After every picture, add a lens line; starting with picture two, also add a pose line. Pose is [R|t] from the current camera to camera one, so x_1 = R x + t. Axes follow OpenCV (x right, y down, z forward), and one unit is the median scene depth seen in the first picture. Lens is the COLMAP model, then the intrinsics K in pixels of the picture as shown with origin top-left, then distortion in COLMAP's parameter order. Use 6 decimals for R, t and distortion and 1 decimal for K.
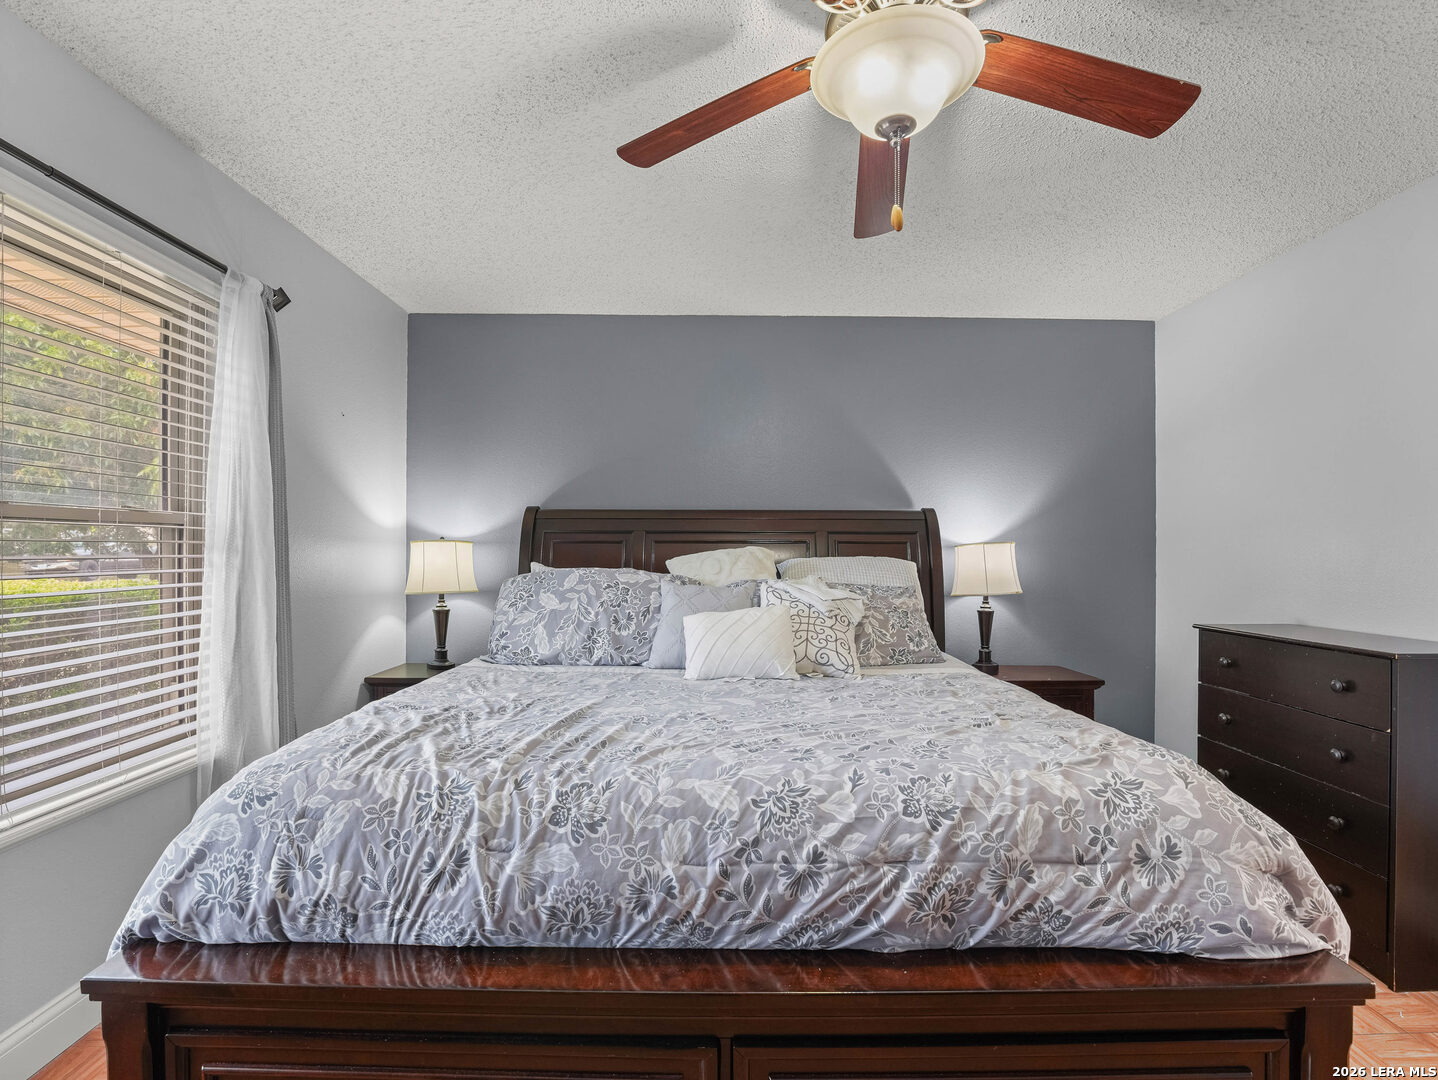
lens RADIAL K [[661.1, 0, 723.9], [0, 661.1, 549.3], [0, 0, 1]] dist [-0.040292, 0.010878]
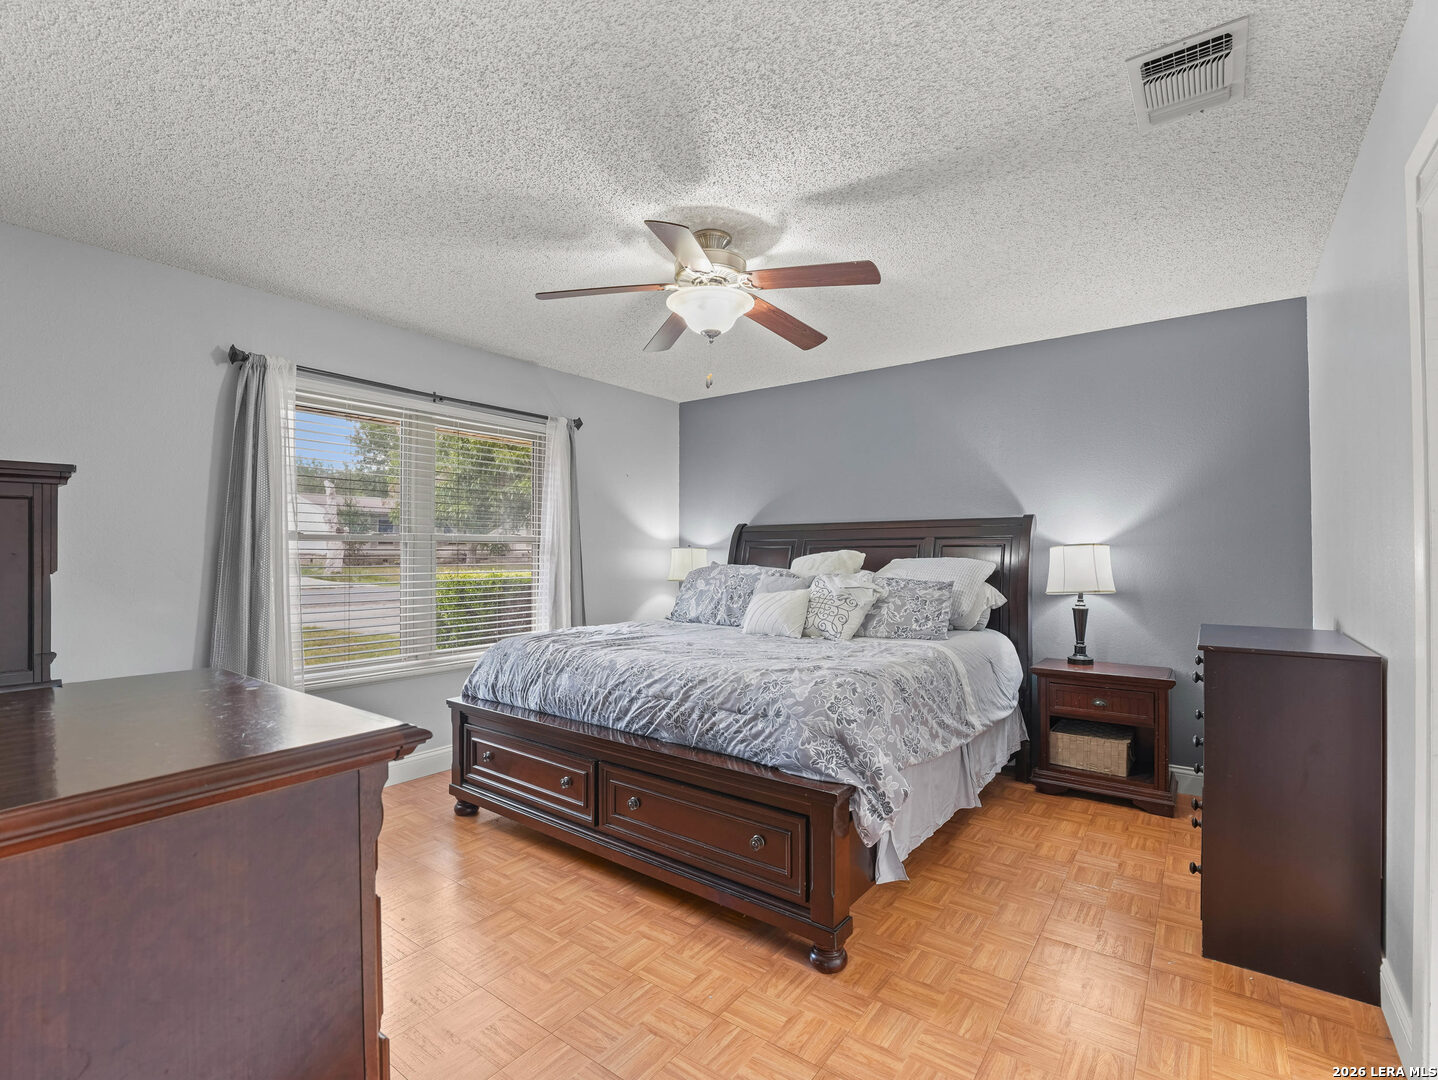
lens RADIAL K [[666.6, 0, 723.2], [0, 666.6, 543.2], [0, 0, 1]] dist [-0.001091, -0.000248]
pose [[0.794567, -0.013436, -0.607028, 1.749296], [0.004970, 0.999866, -0.015626, 0.003347], [0.607157, 0.009399, 0.794527, -0.632672]]
